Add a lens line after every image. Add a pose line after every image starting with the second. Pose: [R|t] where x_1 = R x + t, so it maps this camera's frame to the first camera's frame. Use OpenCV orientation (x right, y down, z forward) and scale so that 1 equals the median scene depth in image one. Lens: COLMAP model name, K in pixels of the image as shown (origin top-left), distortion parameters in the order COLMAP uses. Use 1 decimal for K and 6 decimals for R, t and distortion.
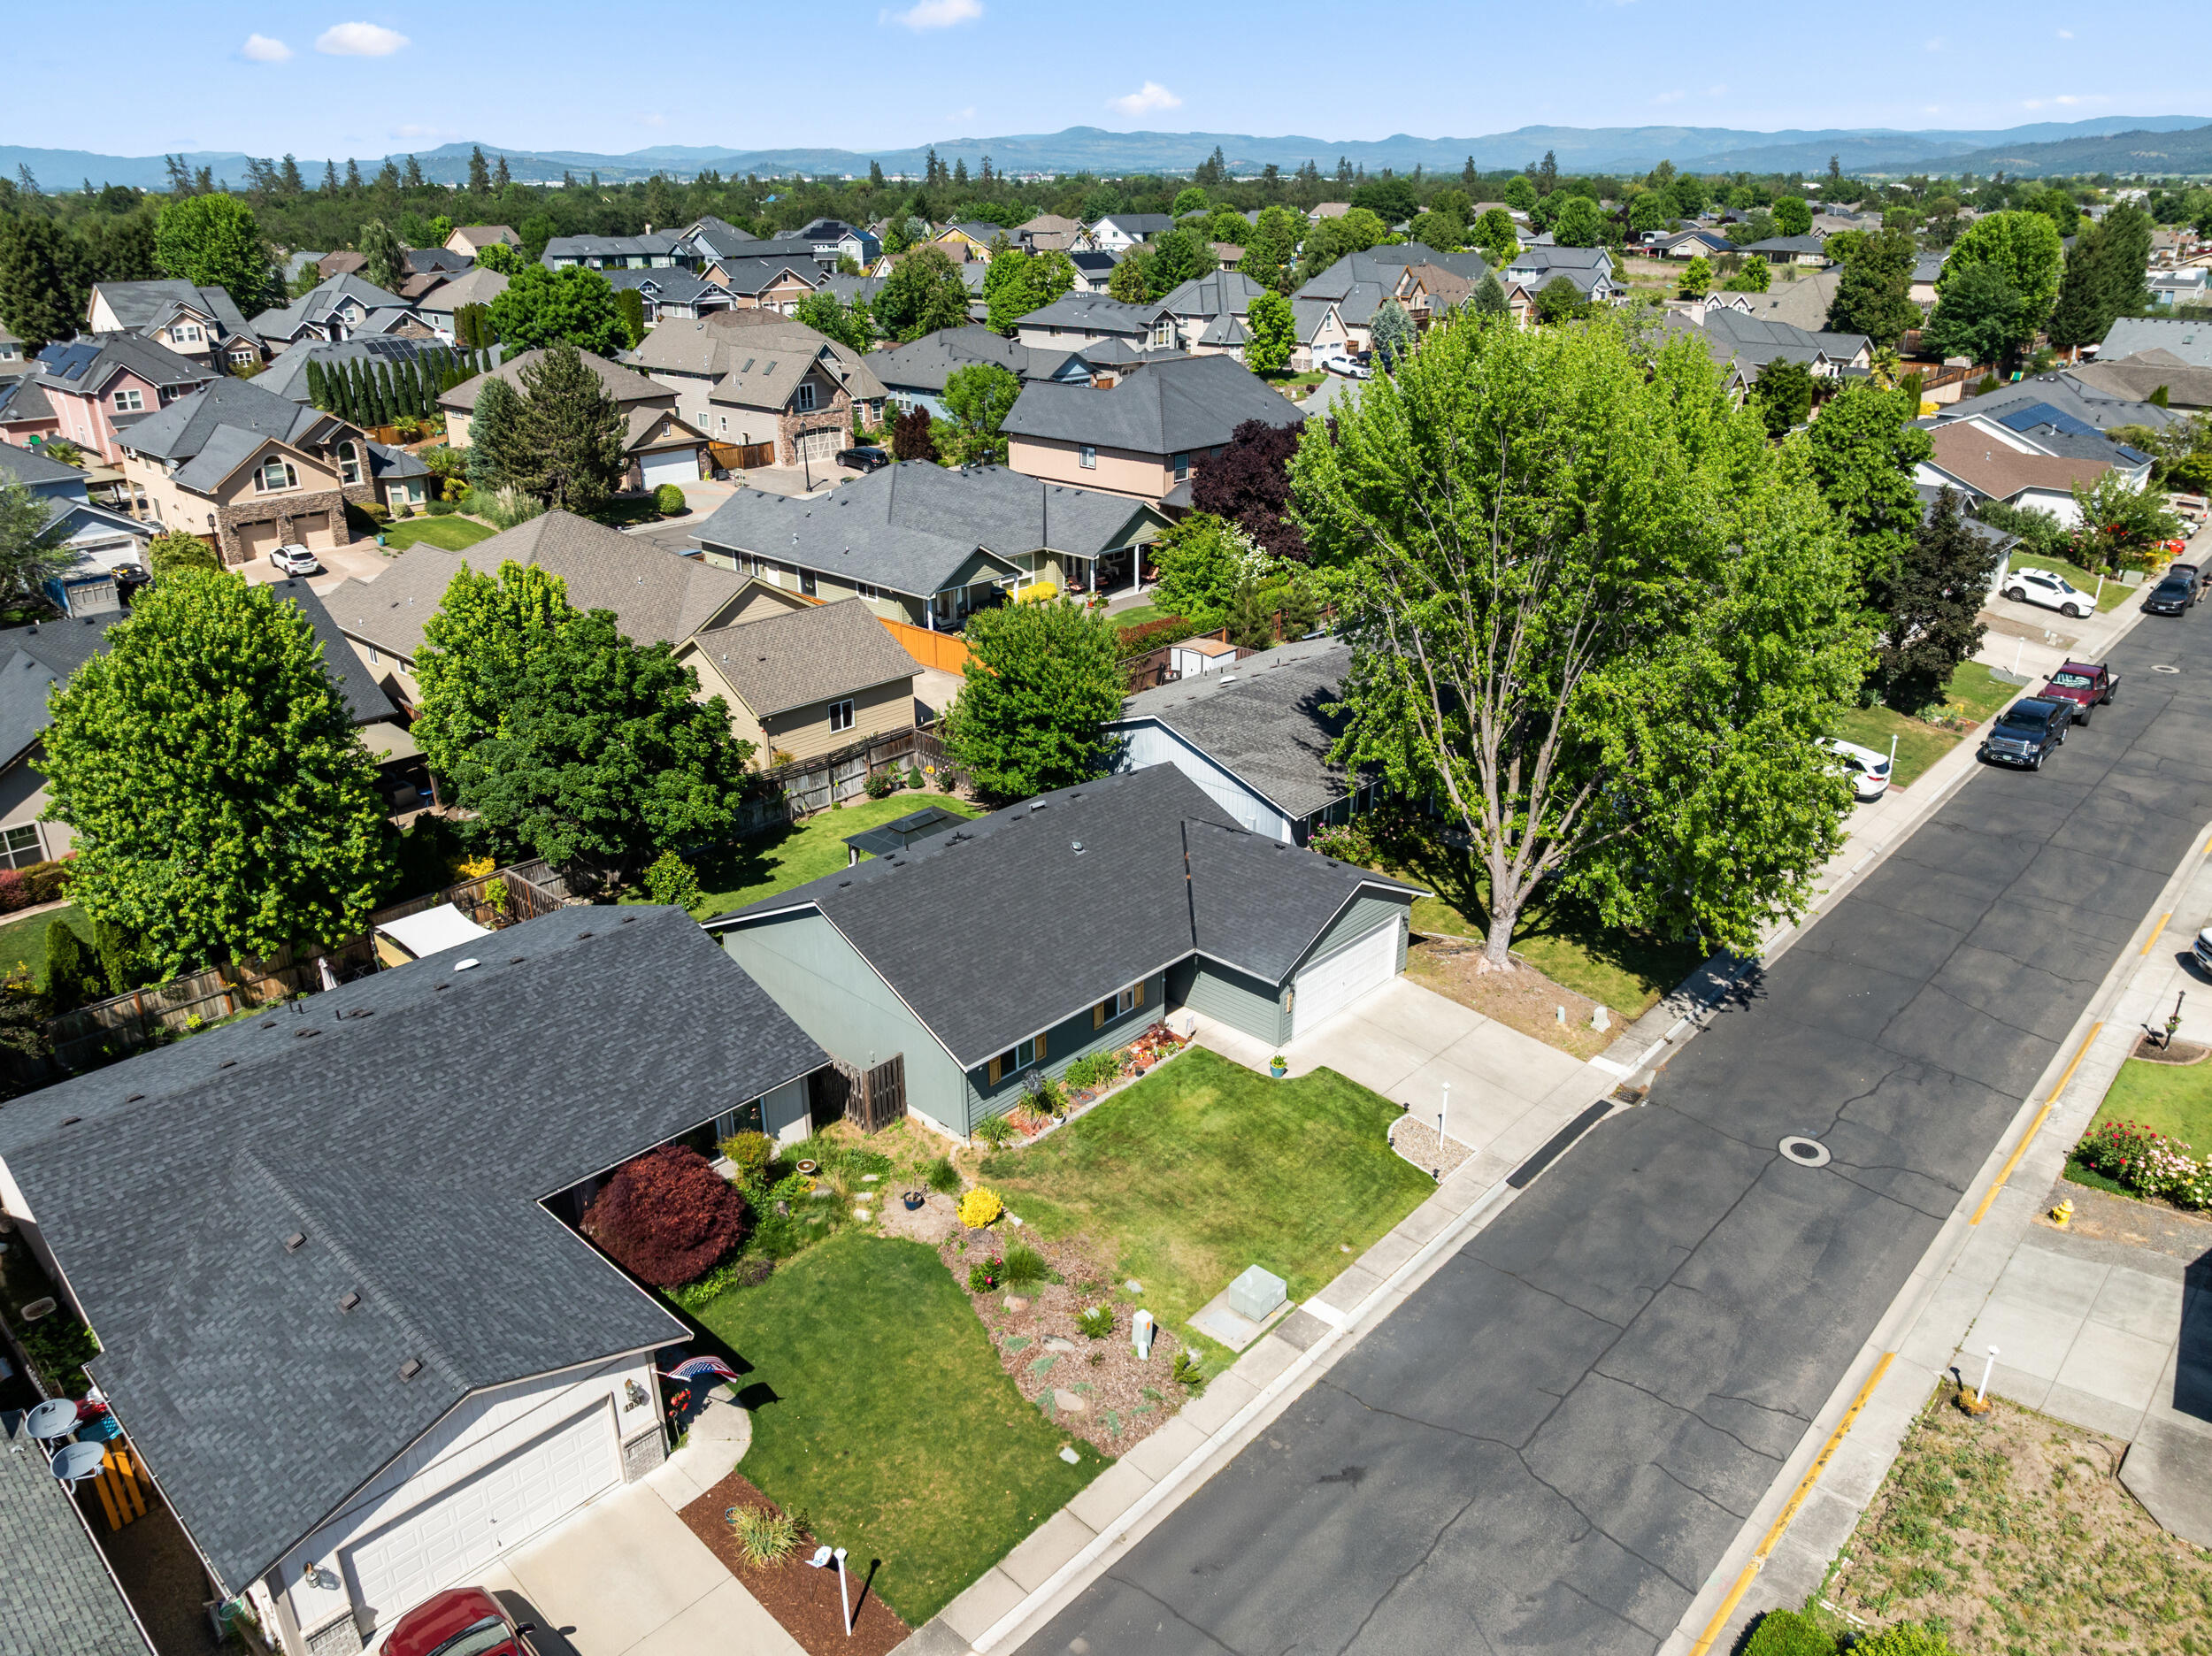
lens RADIAL K [[1552.1, 0, 1113.6], [0, 1552.1, 833.4], [0, 0, 1]] dist [-0.038213, -0.001296]
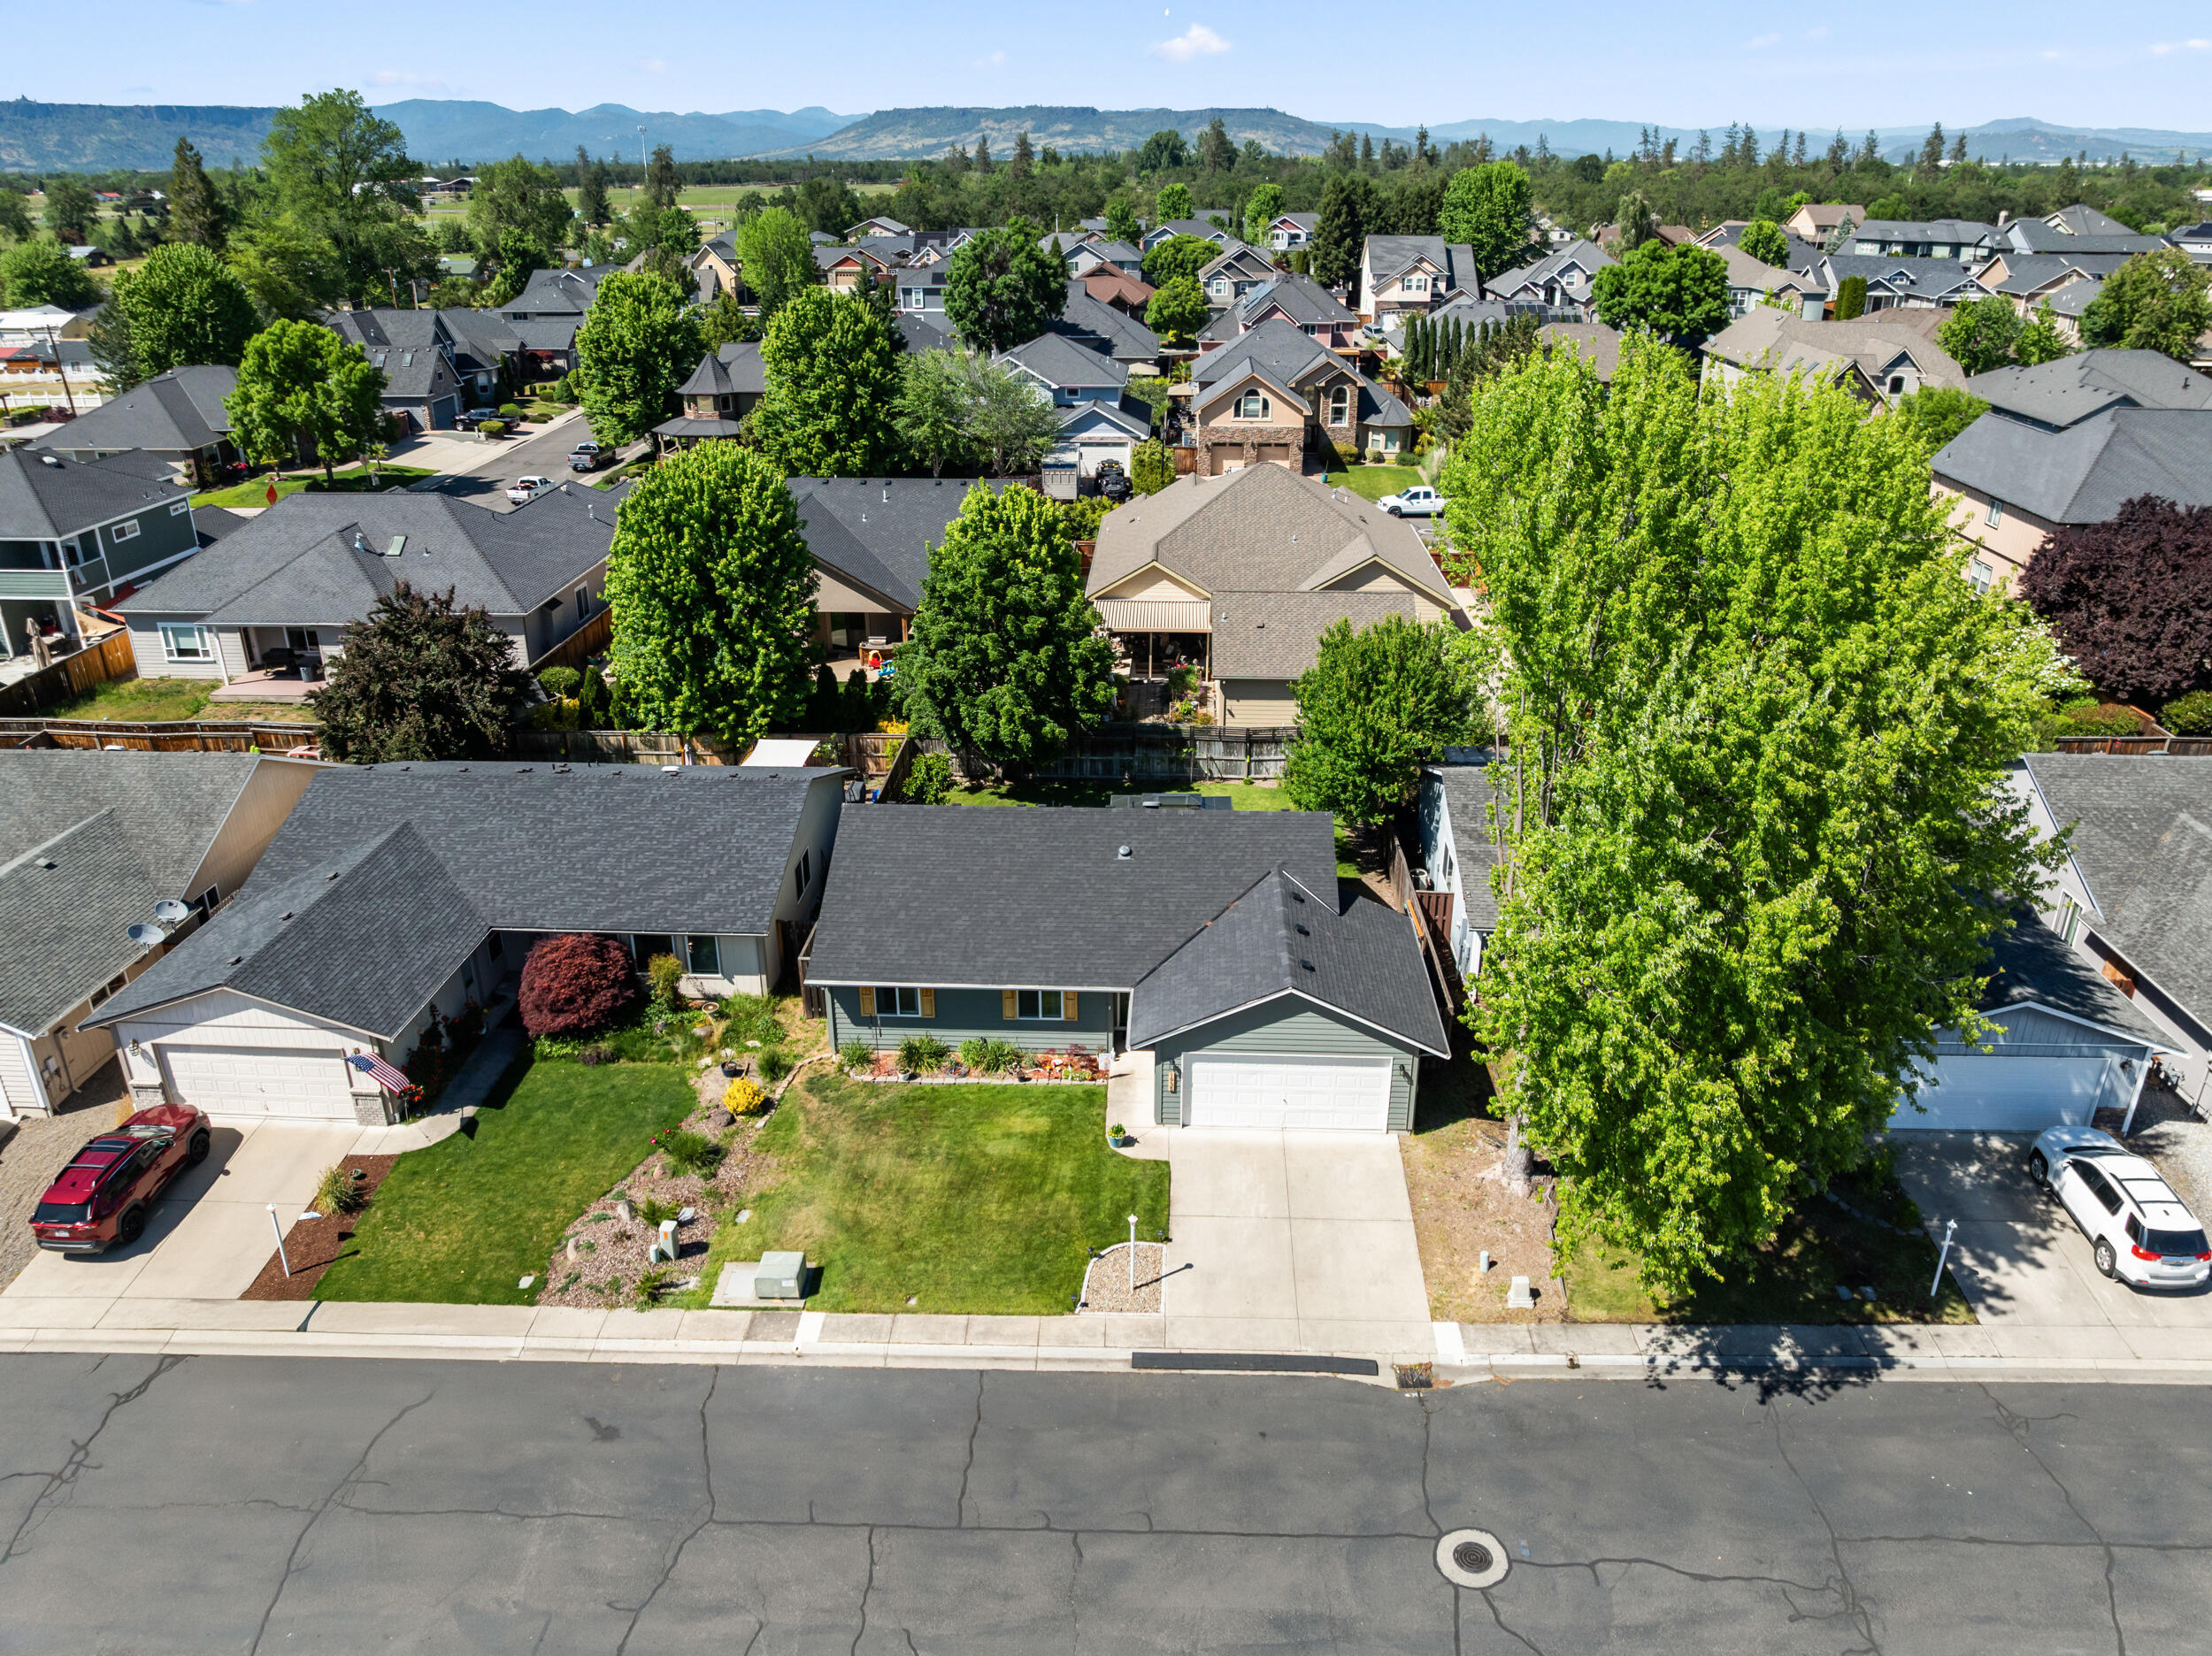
lens RADIAL K [[1558.9, 0, 1112.3], [0, 1558.9, 831.0], [0, 0, 1]] dist [-0.038416, -0.001243]
pose [[0.649743, 0.306920, -0.695438, 0.592102], [-0.299229, 0.944270, 0.137171, -0.123812], [0.698781, 0.118969, 0.705373, 0.286642]]
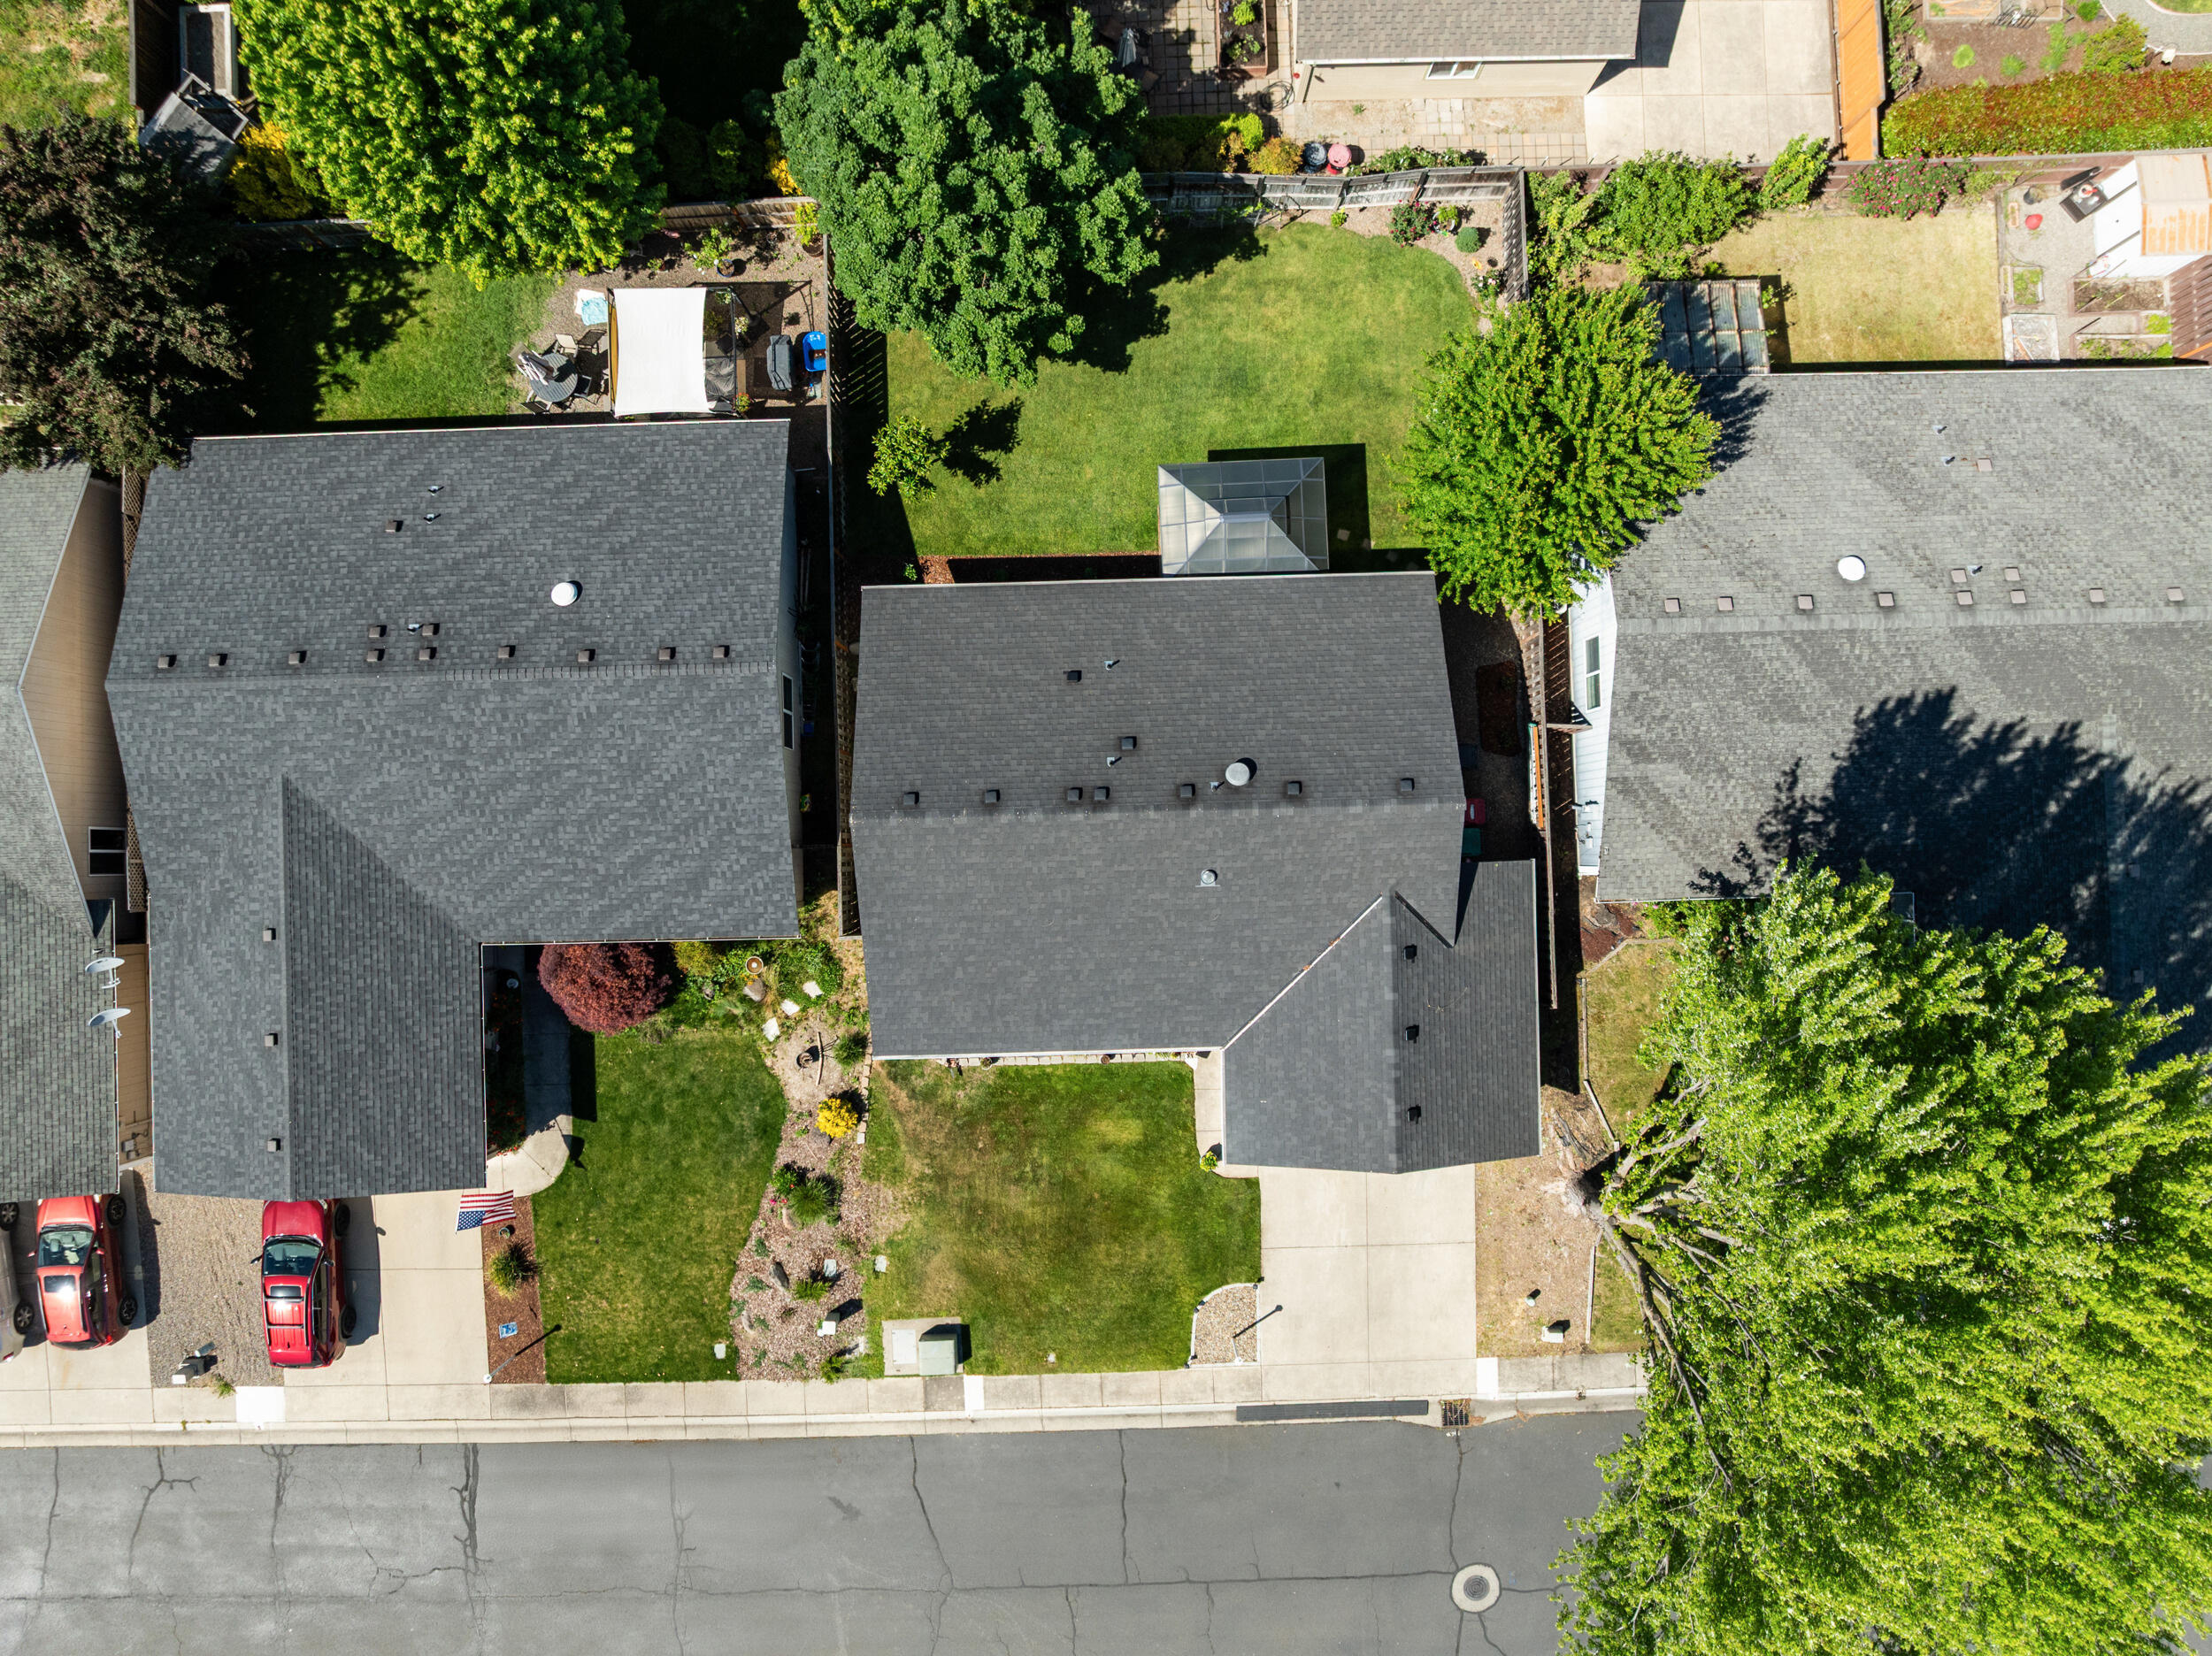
lens RADIAL K [[1555.9, 0, 1111.1], [0, 1555.9, 836.5], [0, 0, 1]] dist [-0.035514, -0.000047]
pose [[0.700905, 0.713219, -0.007166, -0.062796], [-0.281901, 0.286236, 0.915751, -0.665395], [0.655182, -0.639835, 0.401681, 0.606801]]
